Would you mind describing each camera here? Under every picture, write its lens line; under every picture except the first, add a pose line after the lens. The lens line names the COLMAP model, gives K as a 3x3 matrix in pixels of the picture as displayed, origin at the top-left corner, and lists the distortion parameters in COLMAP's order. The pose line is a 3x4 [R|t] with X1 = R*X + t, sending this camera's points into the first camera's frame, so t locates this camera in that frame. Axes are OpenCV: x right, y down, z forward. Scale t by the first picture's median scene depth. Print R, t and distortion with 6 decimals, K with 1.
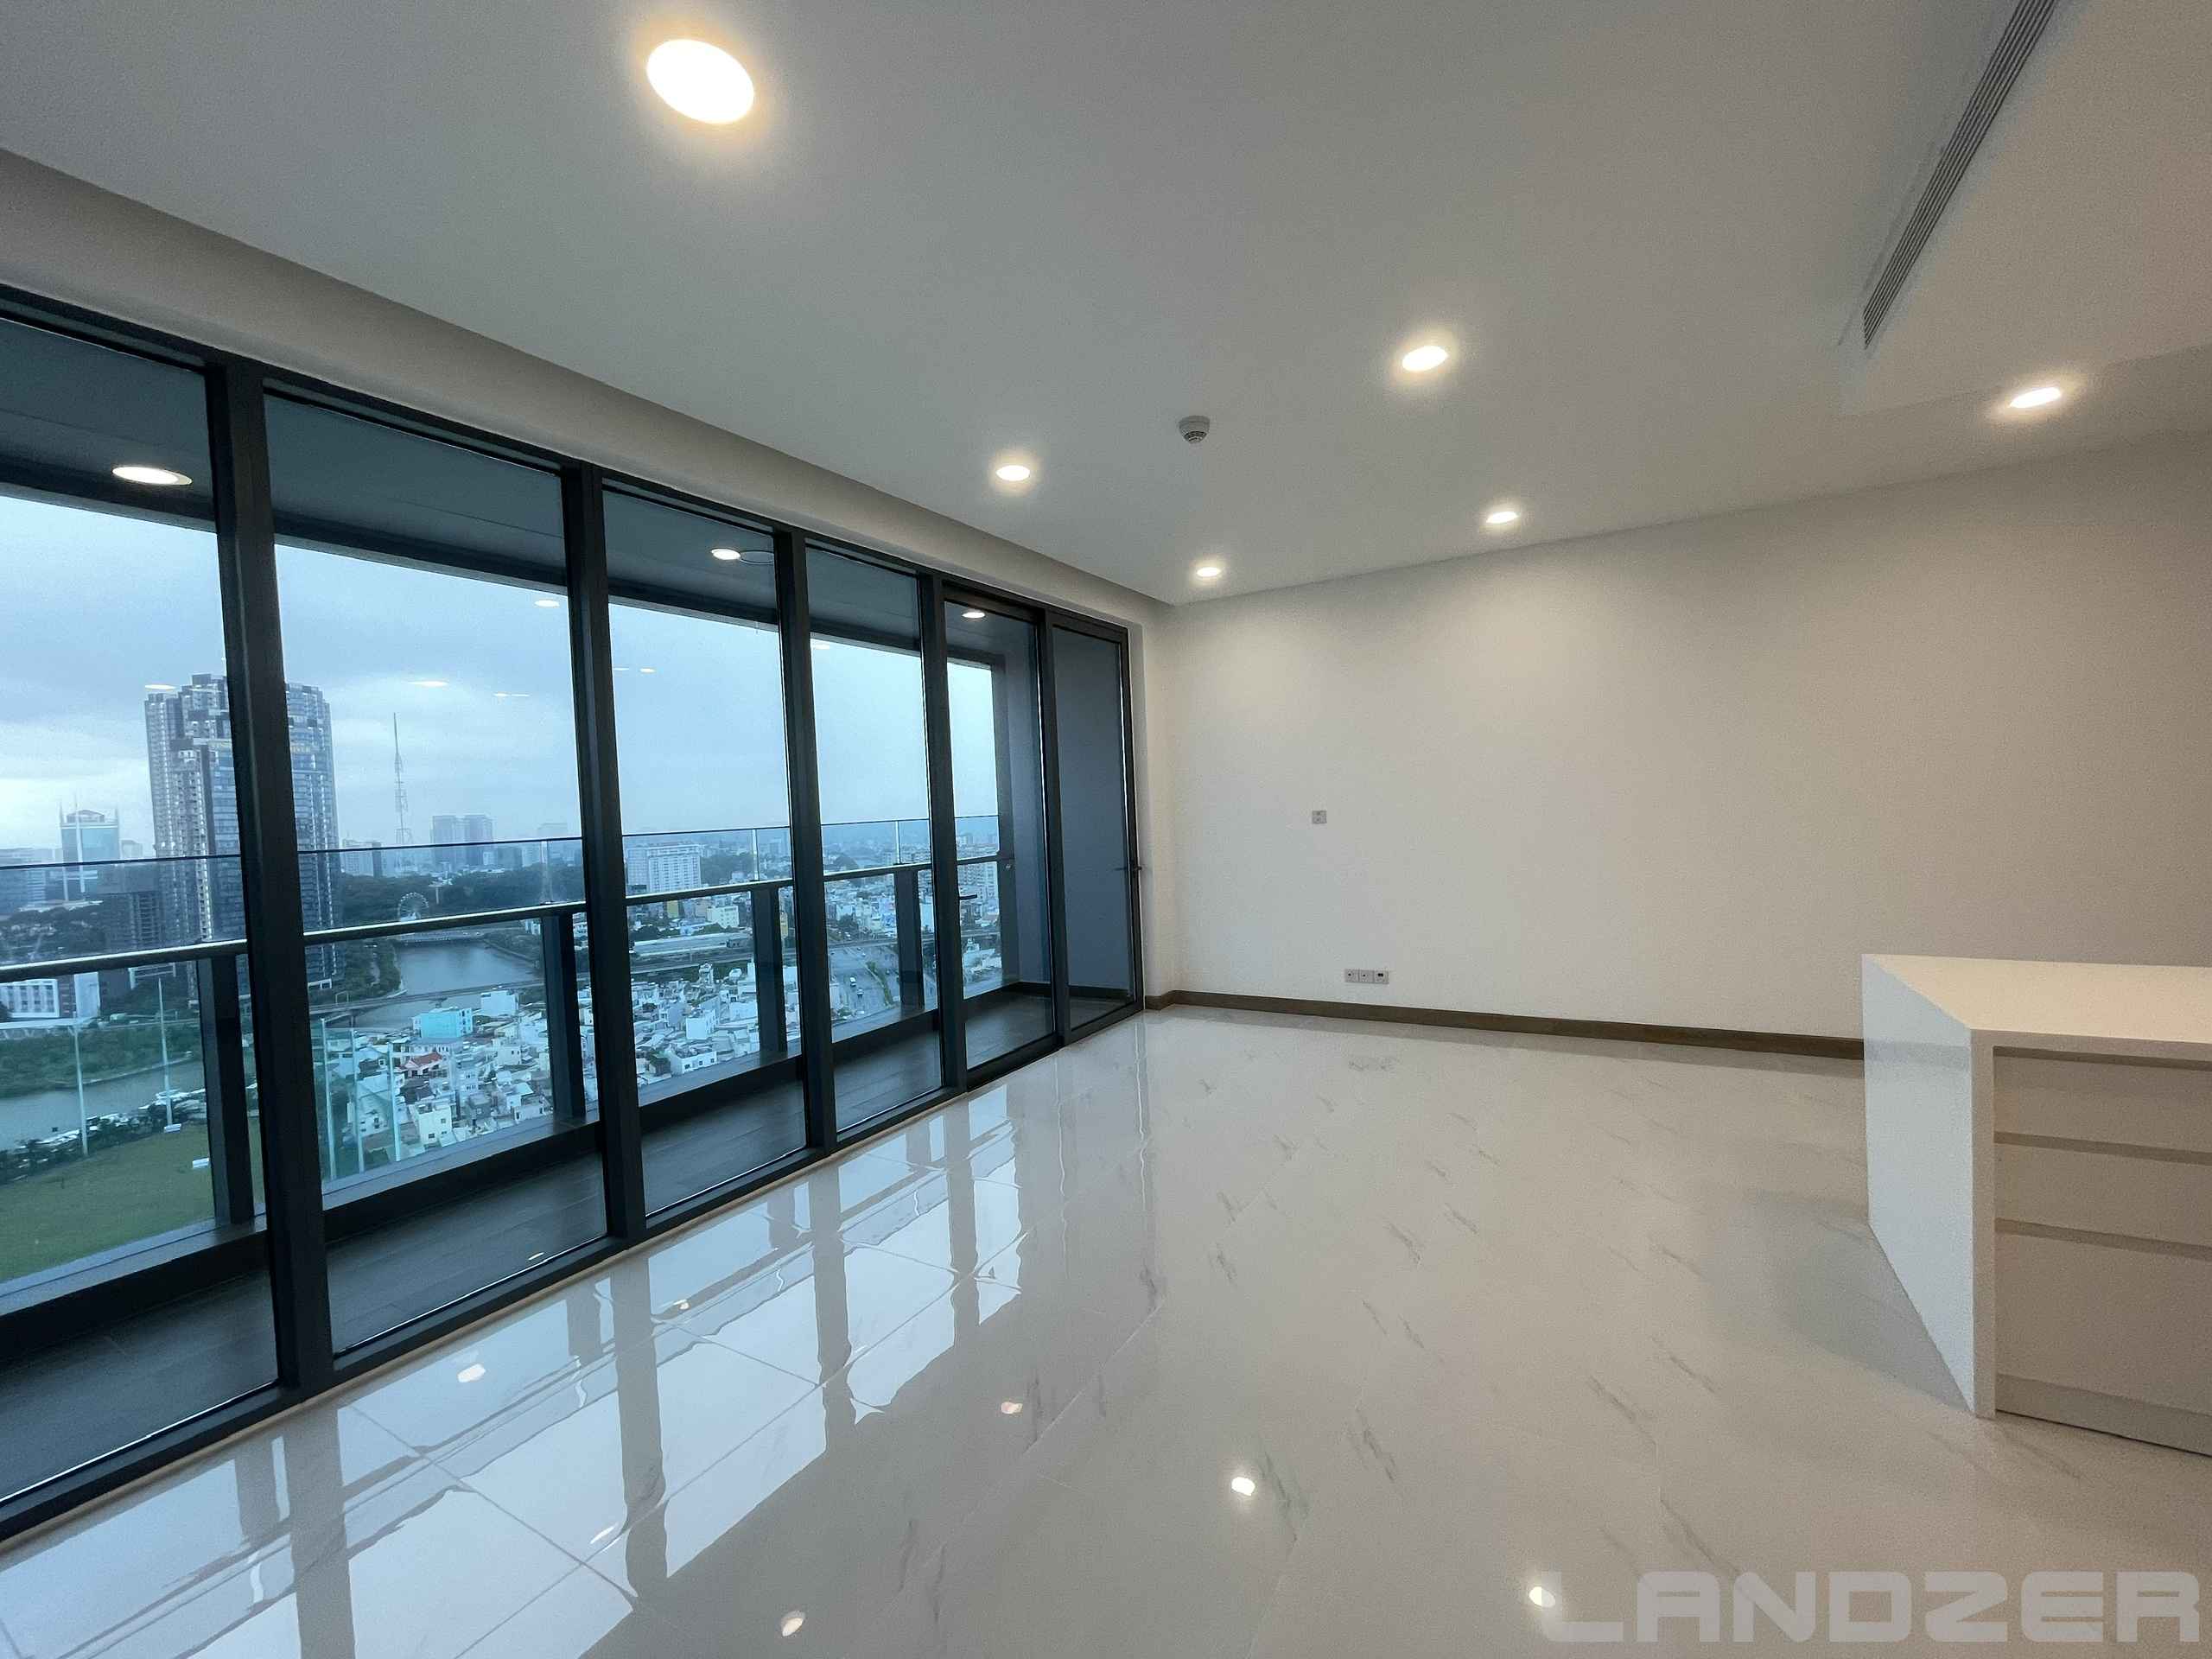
lens RADIAL K [[900.1, 0, 1106.0], [0, 900.1, 829.5], [0, 0, 1]] dist [0.001914, -0.006529]
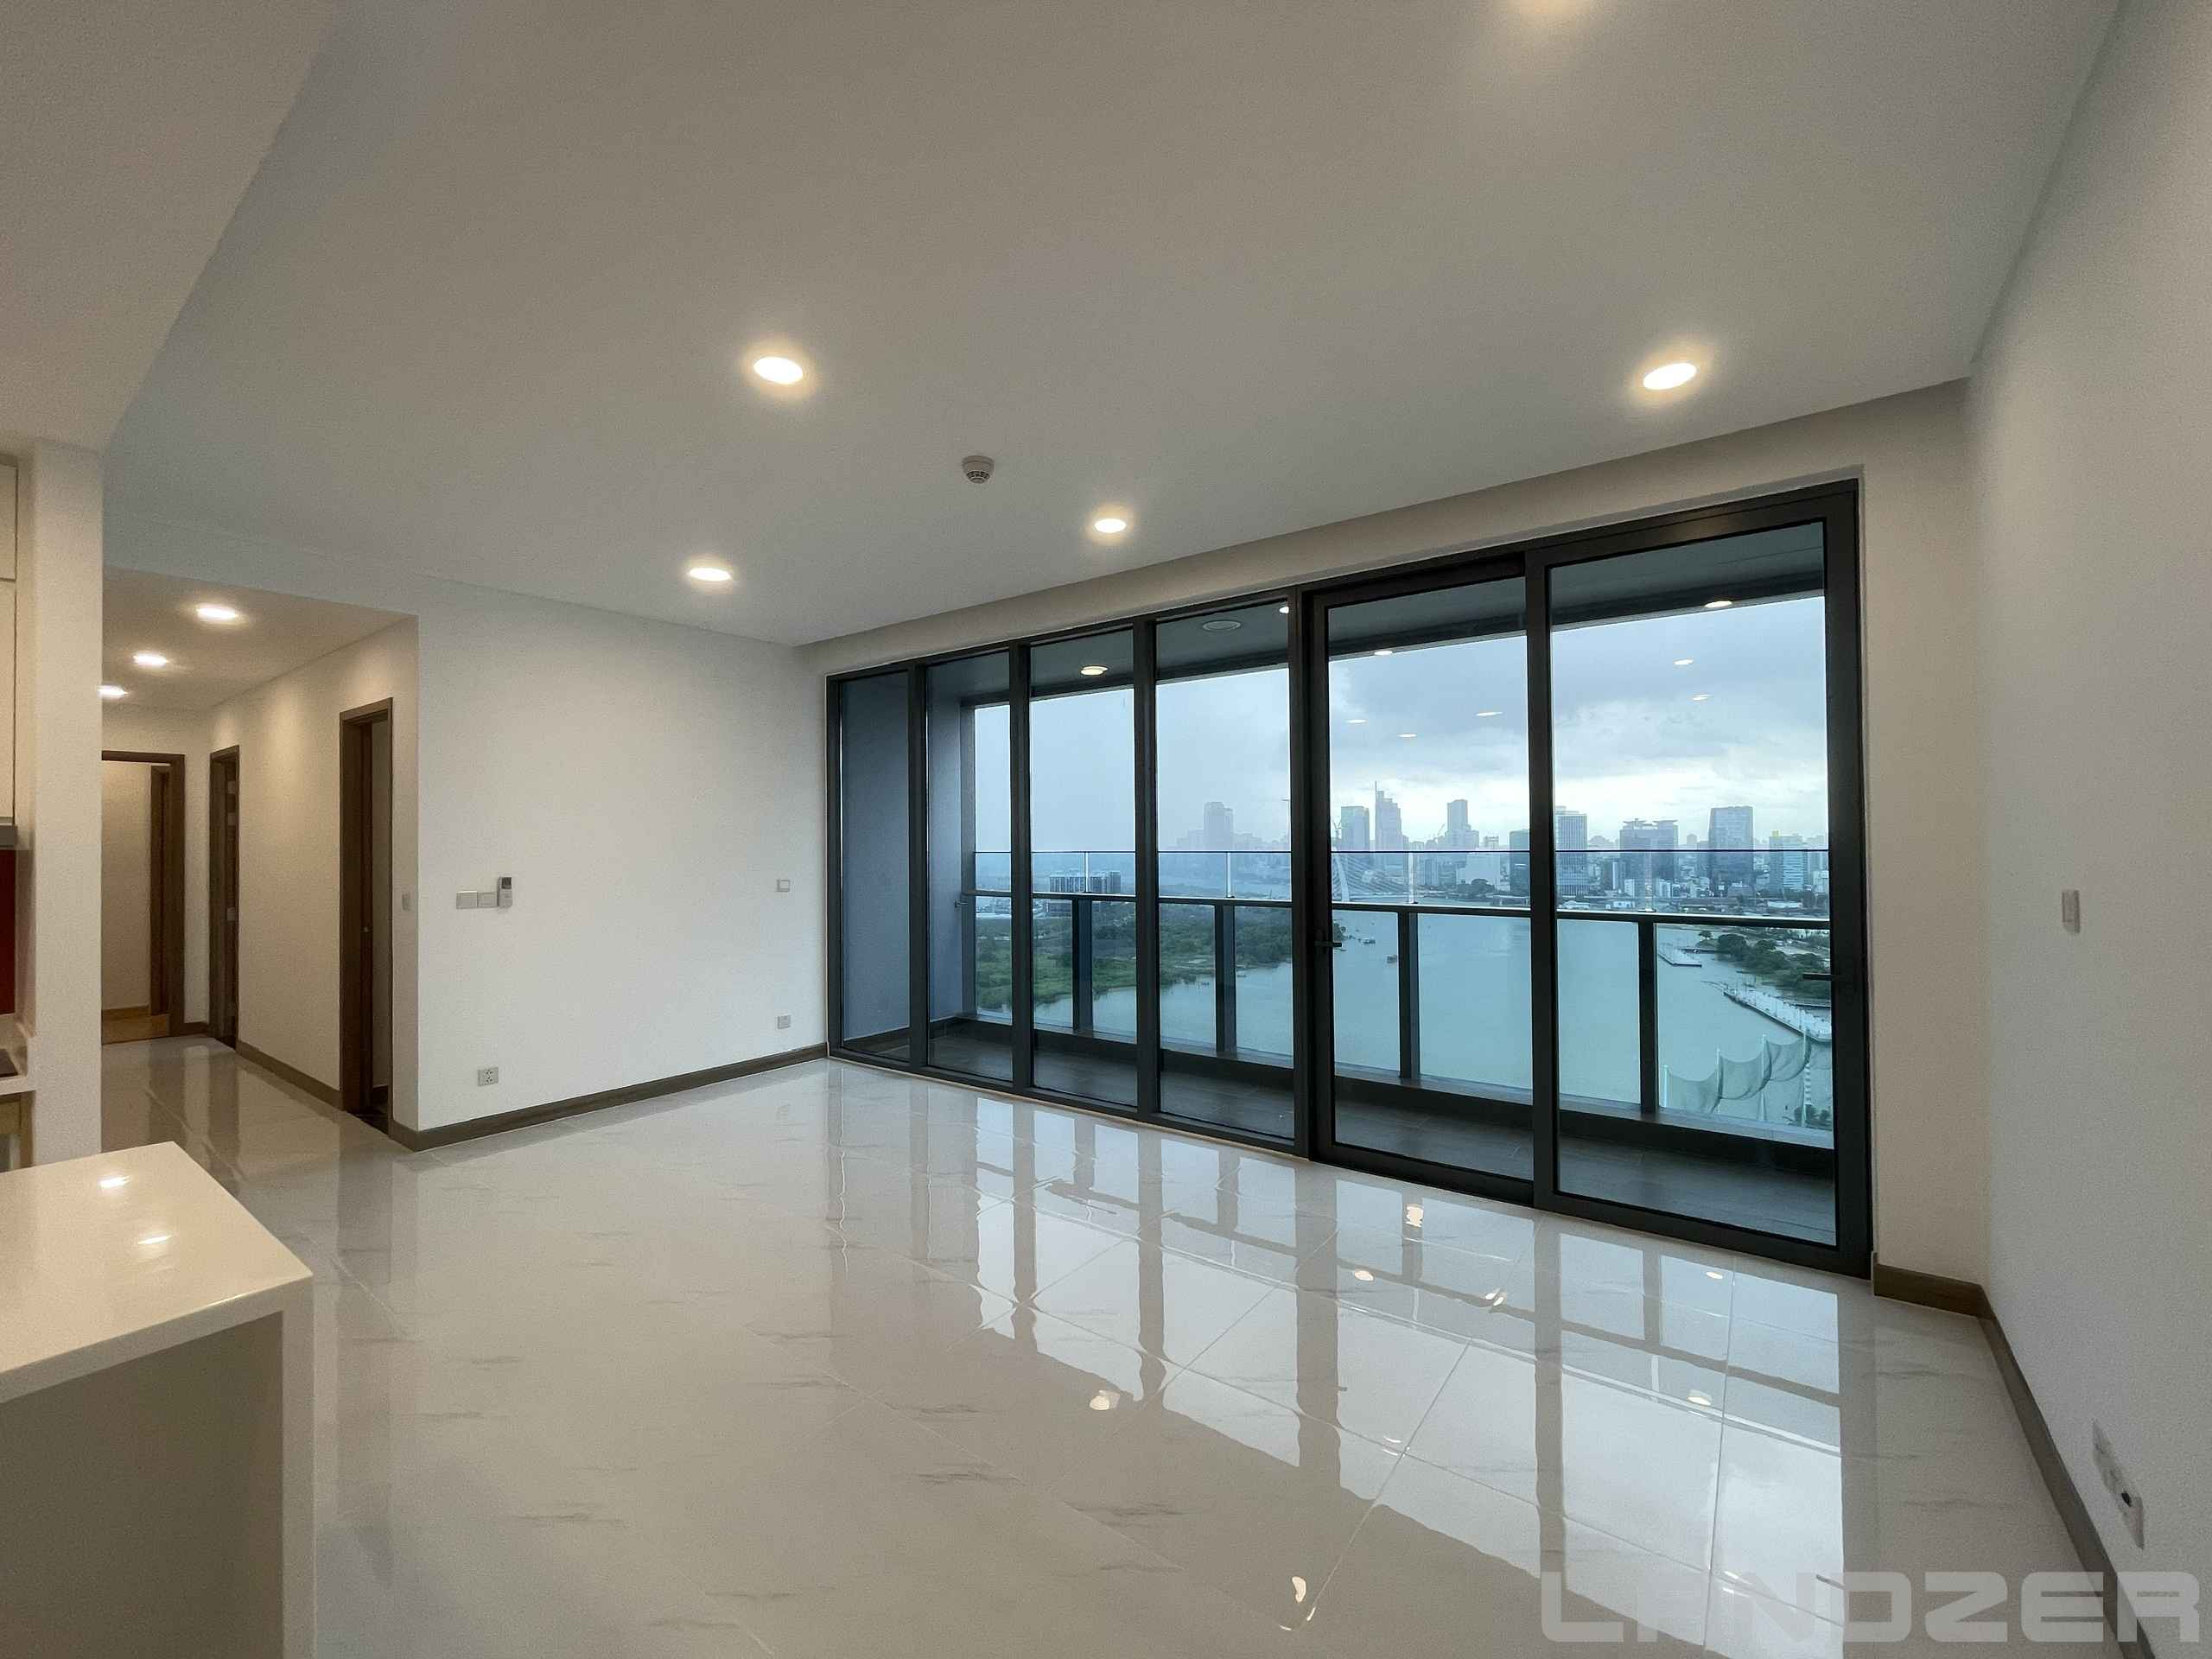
lens RADIAL K [[900.1, 0, 1106.0], [0, 900.1, 829.5], [0, 0, 1]] dist [0.001914, -0.006529]
pose [[-0.116306, 0.028248, -0.992812, 0.868859], [-0.009505, 0.999518, 0.029552, -0.073382], [0.993168, 0.012874, -0.115981, 1.101435]]
